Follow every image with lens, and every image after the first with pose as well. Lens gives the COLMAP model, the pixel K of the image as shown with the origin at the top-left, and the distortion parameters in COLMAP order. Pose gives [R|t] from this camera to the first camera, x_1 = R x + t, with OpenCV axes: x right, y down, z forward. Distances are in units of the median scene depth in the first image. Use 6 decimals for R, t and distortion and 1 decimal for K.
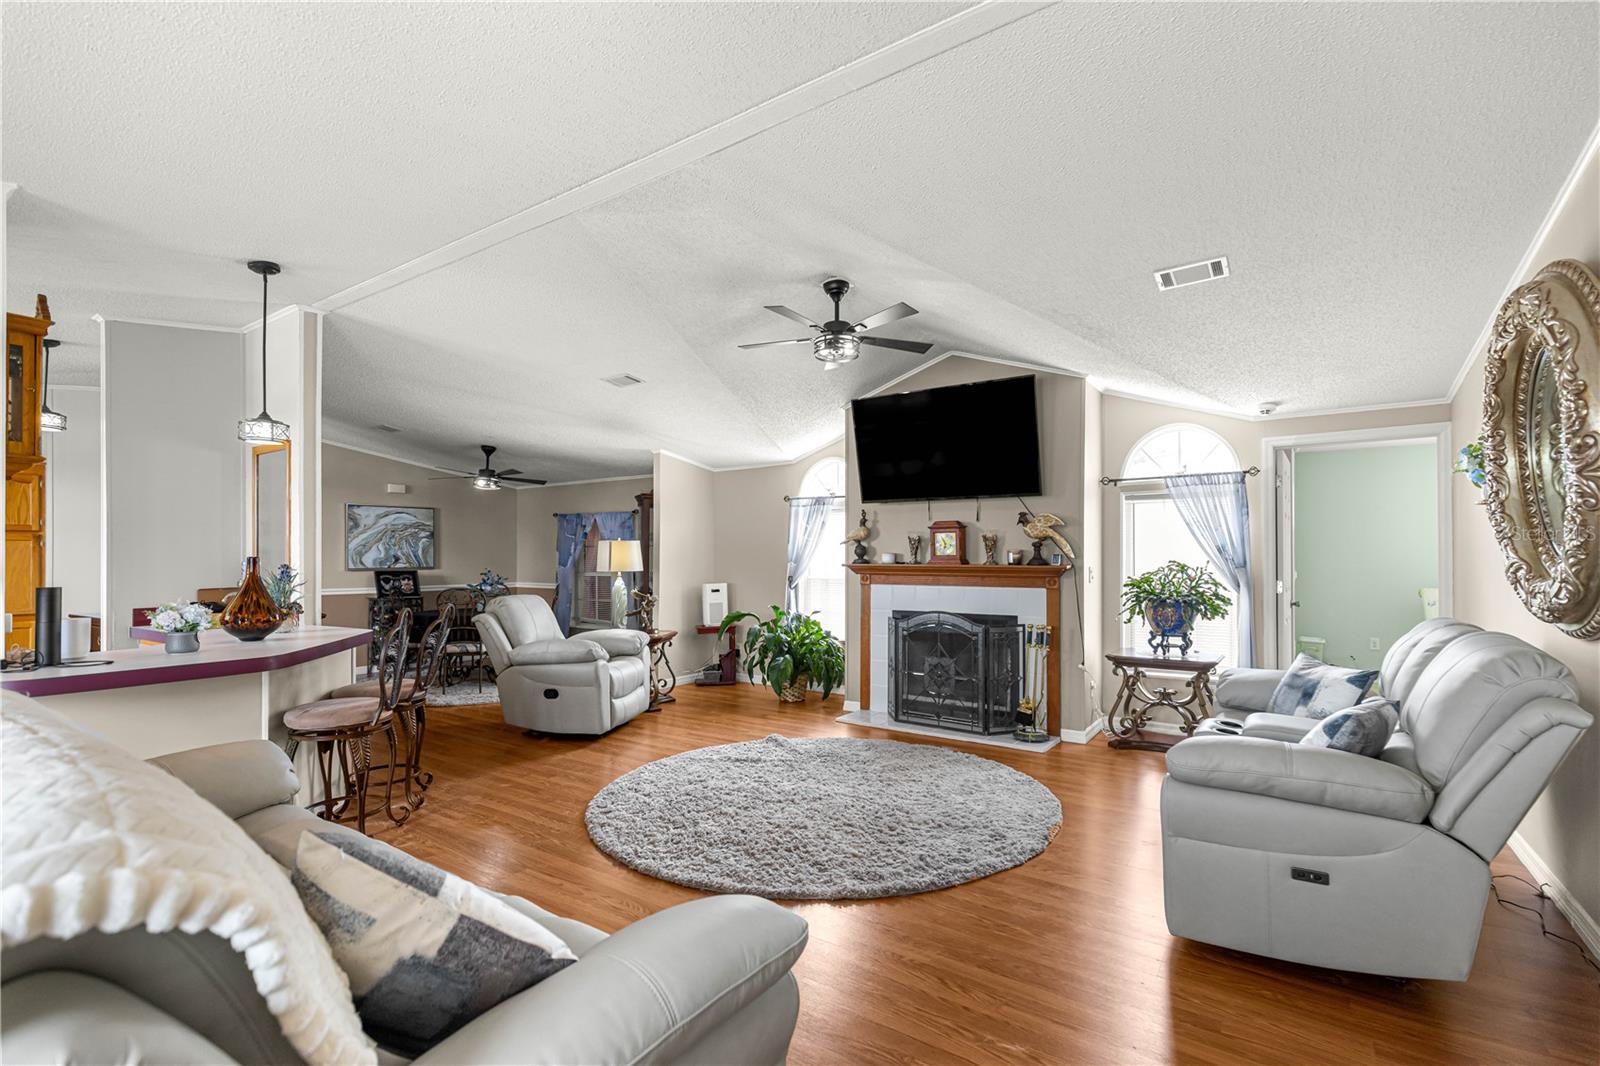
lens RADIAL K [[716.4, 0, 804.4], [0, 716.4, 552.4], [0, 0, 1]] dist [0.002127, -0.000075]
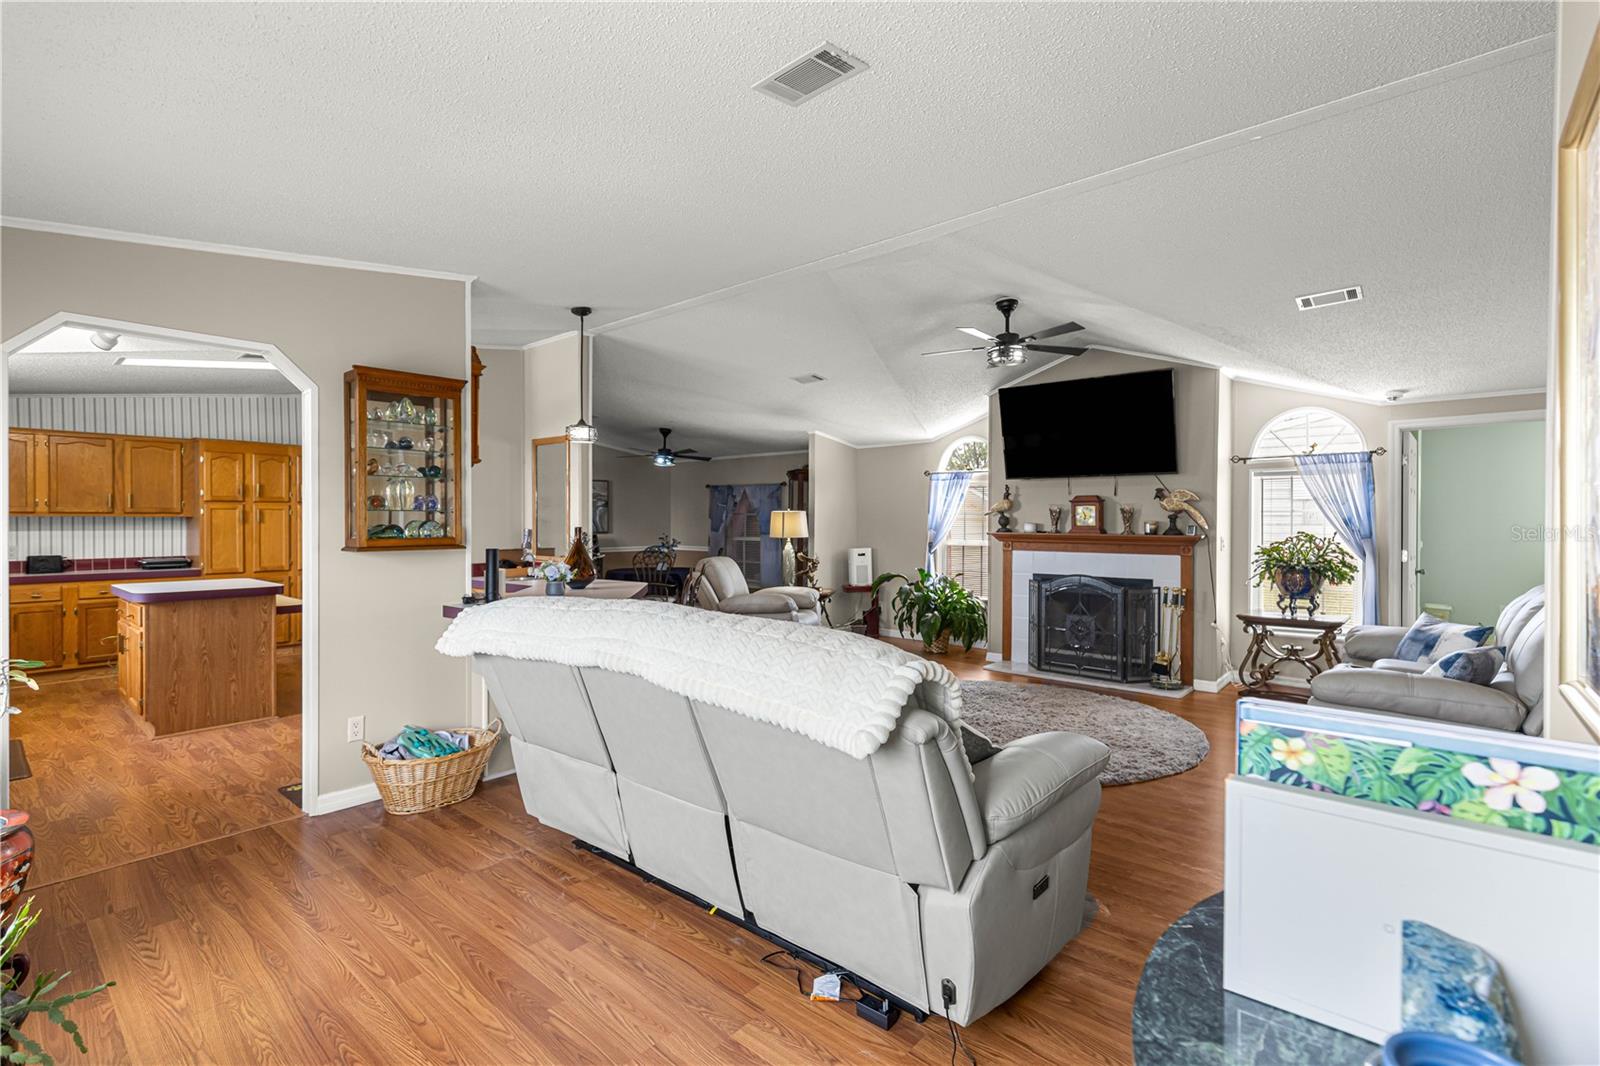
lens RADIAL K [[718.8, 0, 800.1], [0, 718.8, 523.3], [0, 0, 1]] dist [0.001012, 0.000404]
pose [[0.993536, 0.003894, -0.113449, -0.130253], [-0.002708, 0.999940, 0.010610, -0.011084], [0.113483, -0.010235, 0.993487, -0.196065]]
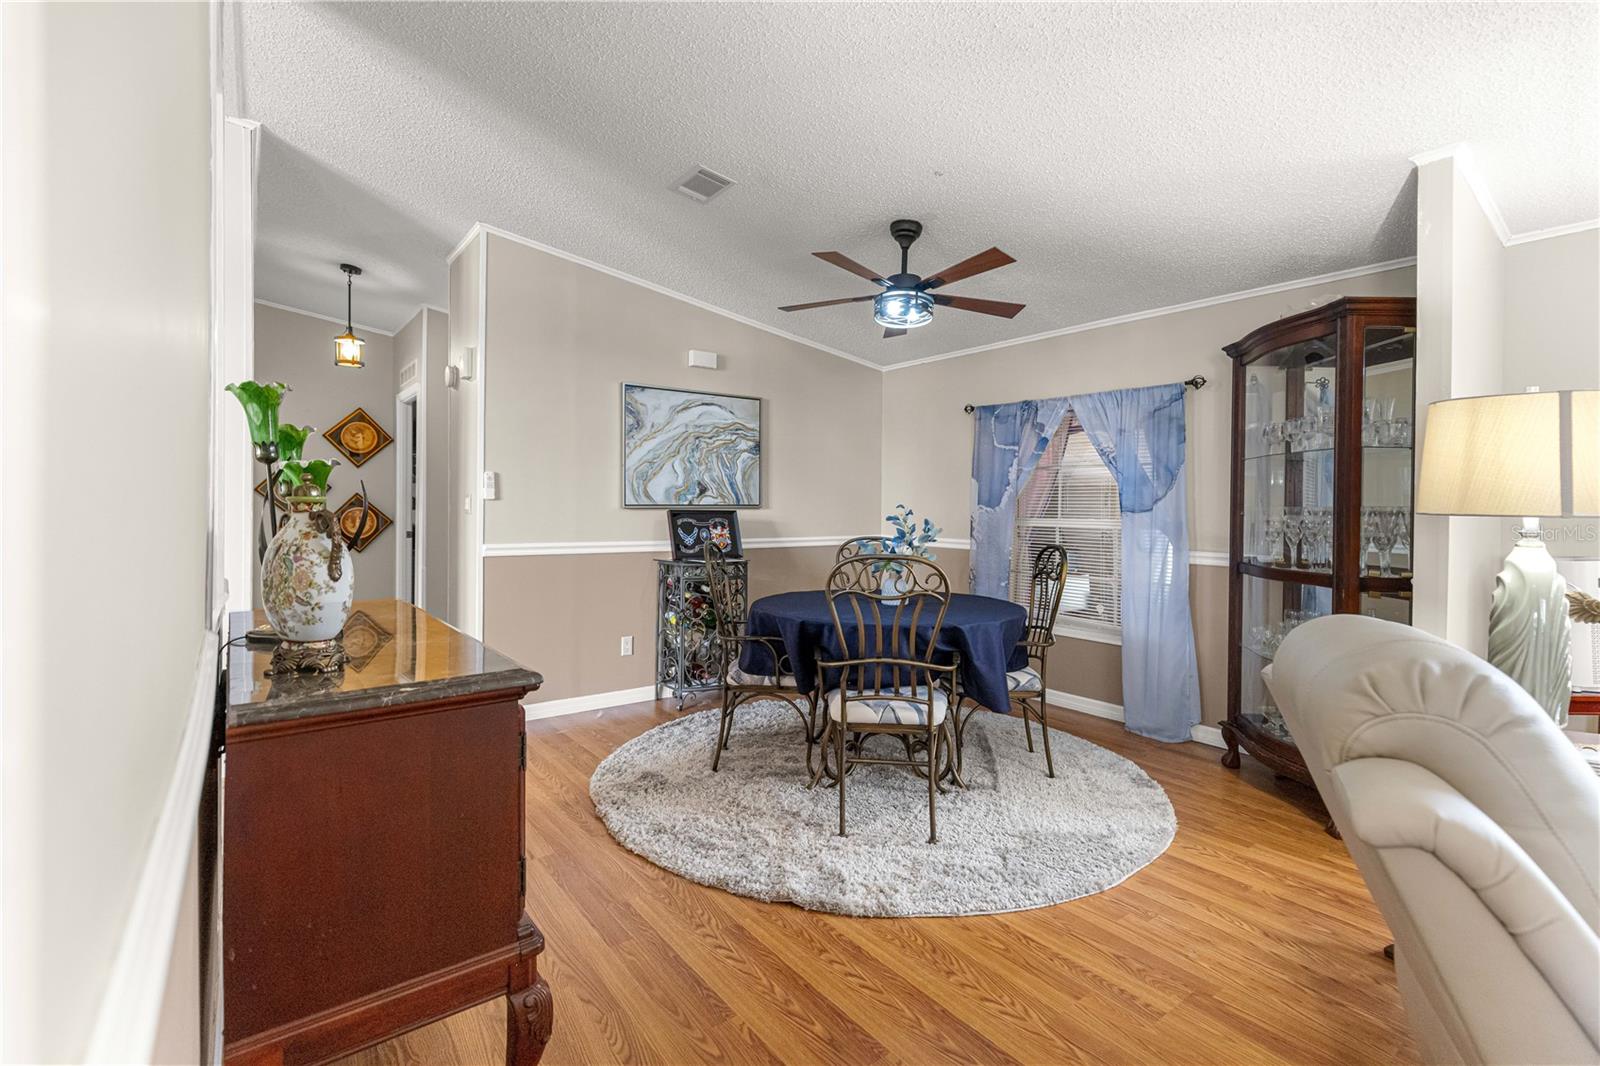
lens RADIAL K [[726.1, 0, 807.1], [0, 726.1, 506.7], [0, 0, 1]] dist [0.001424, 0.000043]
pose [[0.946364, 0.010601, -0.322927, -0.510160], [-0.007607, 0.999916, 0.010532, 0.026642], [0.323012, -0.007511, 0.946365, 0.814039]]
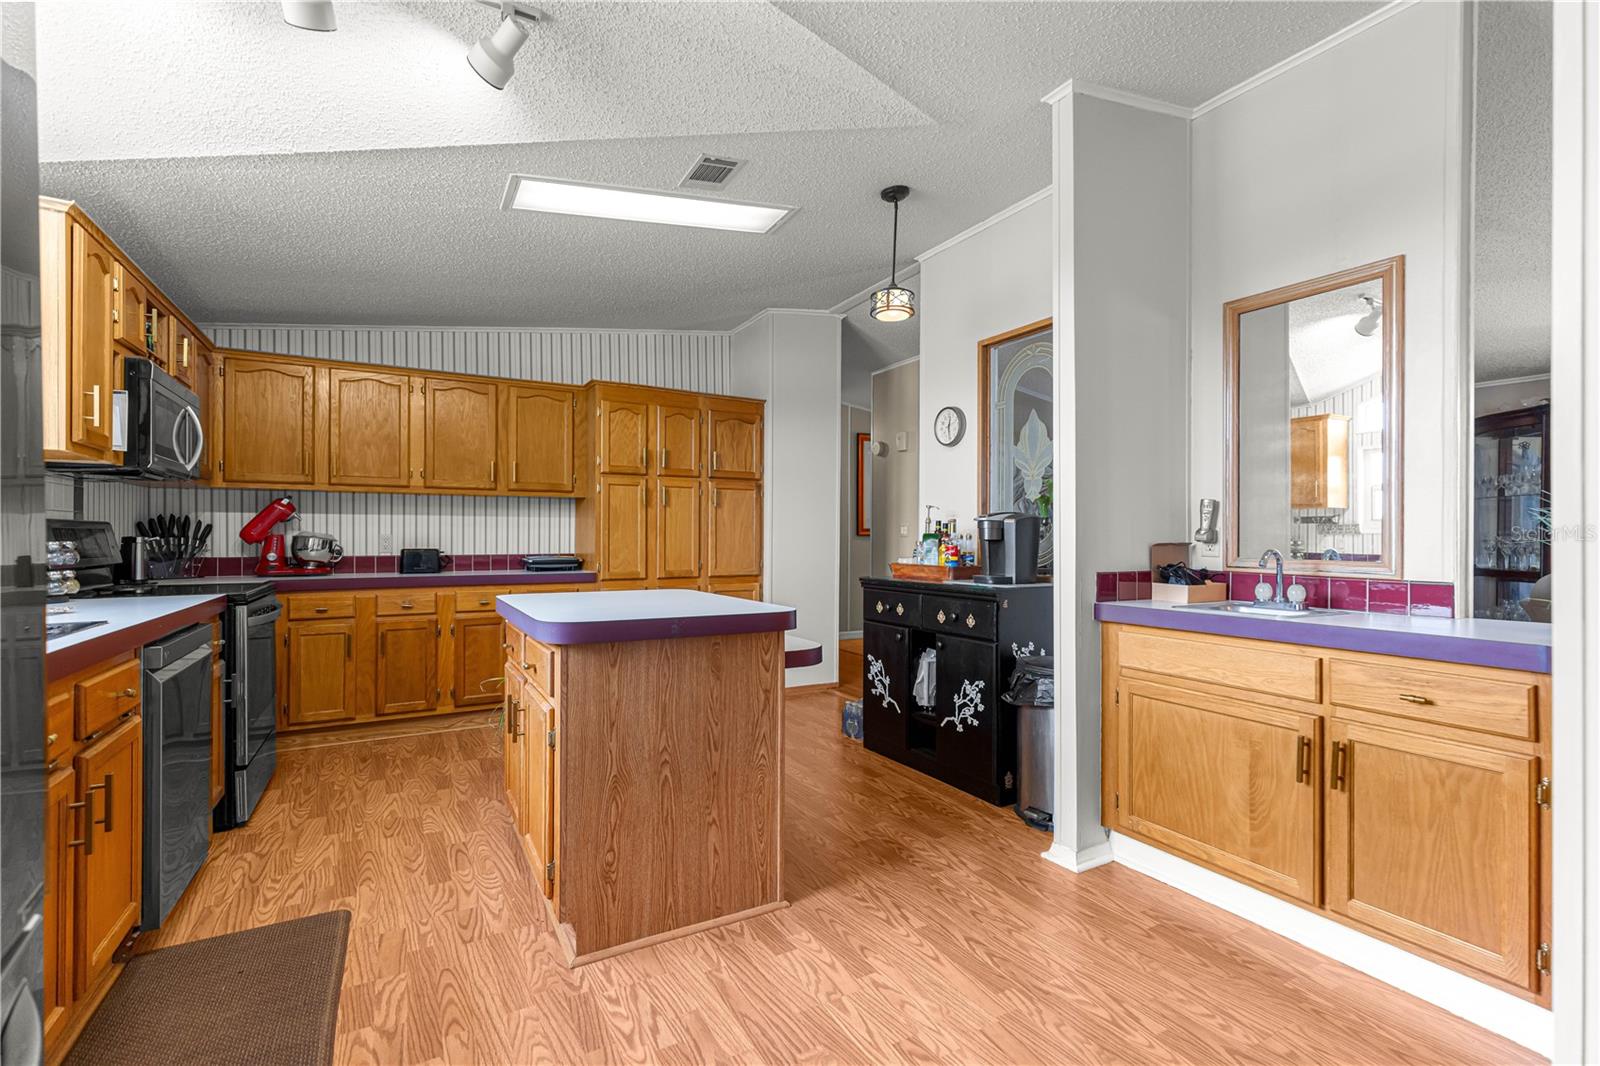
lens RADIAL K [[720.8, 0, 806.1], [0, 720.8, 534.6], [0, 0, 1]] dist [0.001512, -0.000385]
pose [[0.894818, 0.006184, -0.446388, -0.715867], [-0.004694, 0.999979, 0.004443, 0.035823], [0.446407, -0.001880, 0.894828, 0.284049]]
